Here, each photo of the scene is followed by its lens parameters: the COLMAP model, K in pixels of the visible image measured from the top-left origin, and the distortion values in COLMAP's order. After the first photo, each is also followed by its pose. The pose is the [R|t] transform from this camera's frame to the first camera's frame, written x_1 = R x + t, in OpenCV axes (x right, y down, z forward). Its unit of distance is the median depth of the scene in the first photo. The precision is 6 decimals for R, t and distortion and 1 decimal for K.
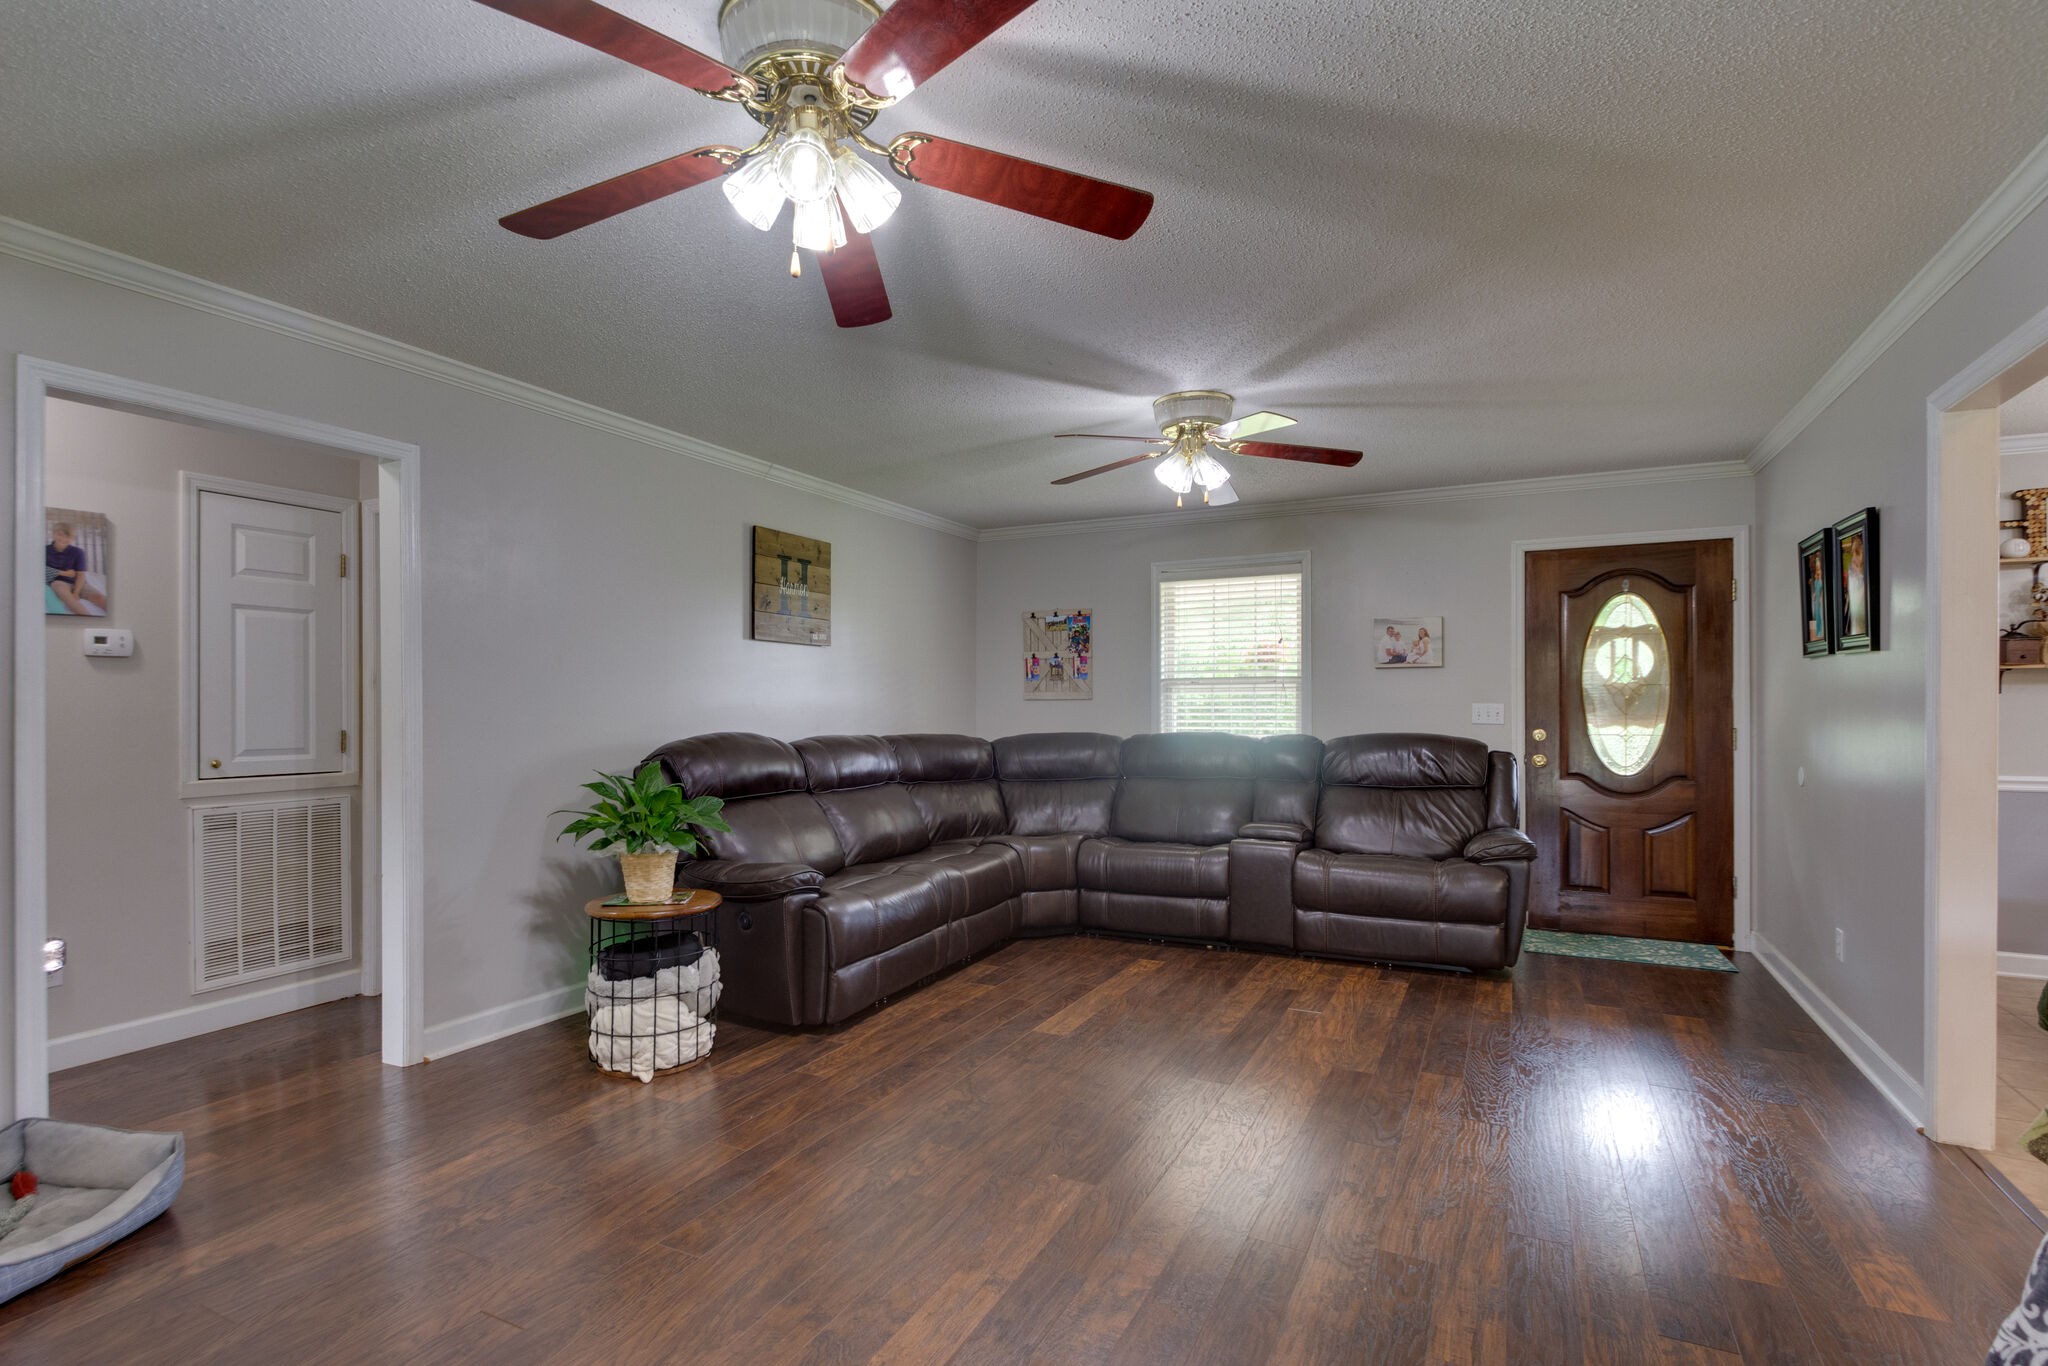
lens RADIAL K [[1019.4, 0, 976.6], [0, 1019.4, 702.0], [0, 0, 1]] dist [0.002084, 0.000179]
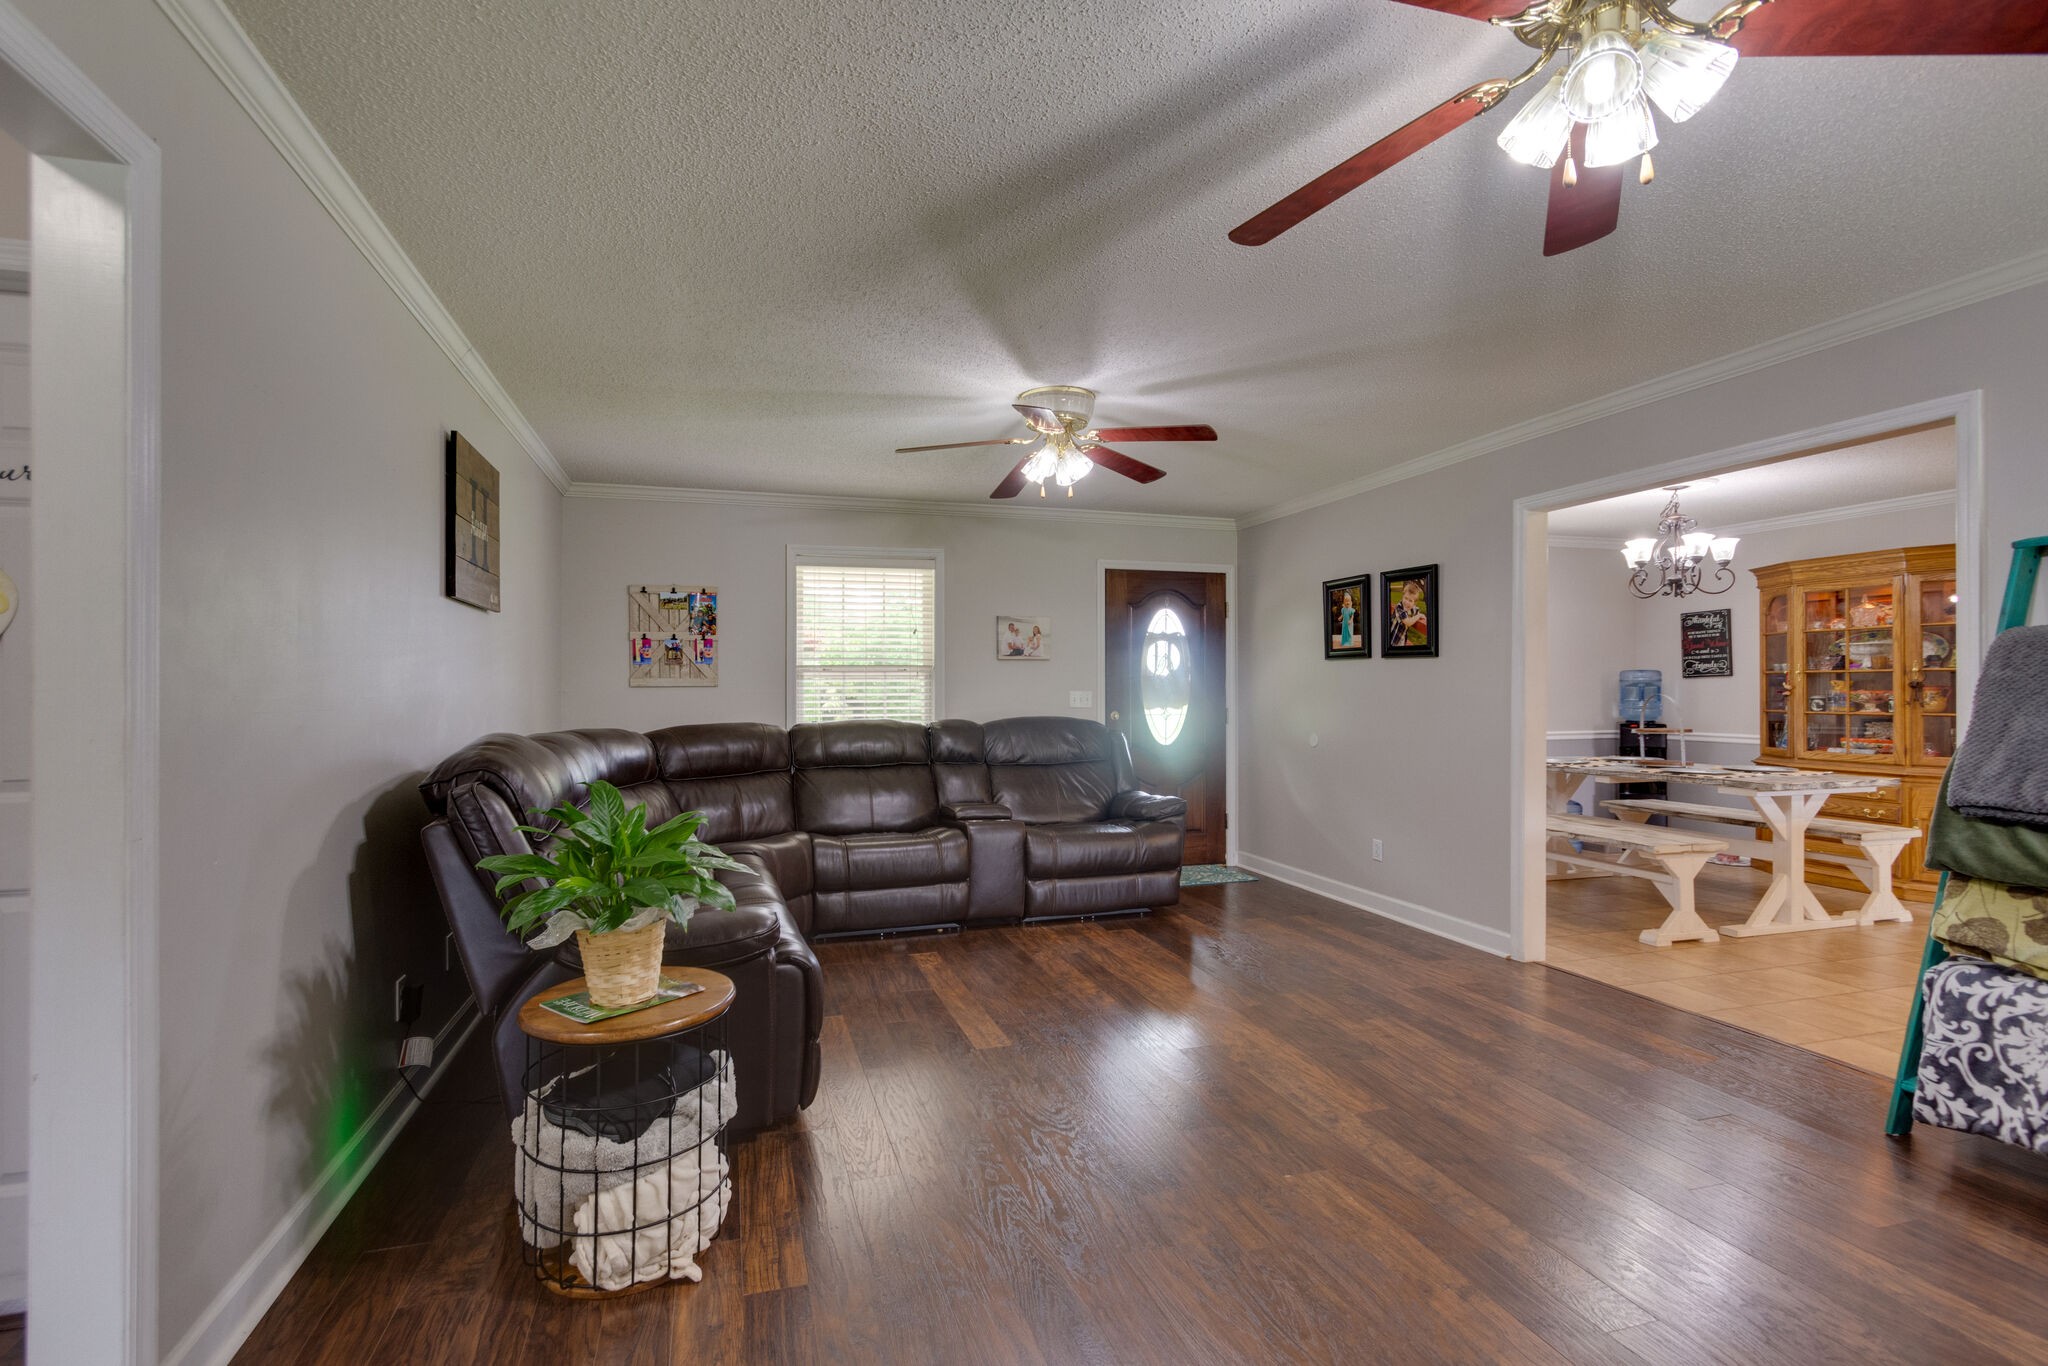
lens RADIAL K [[943.9, 0, 1024.0], [0, 943.9, 683.0], [0, 0, 1]] dist [0.000431, 0.000238]
pose [[0.715214, 0.005237, 0.698886, -0.369204], [-0.000043, 0.999972, -0.007449, 0.000693], [-0.698906, 0.005298, 0.715194, 0.266536]]
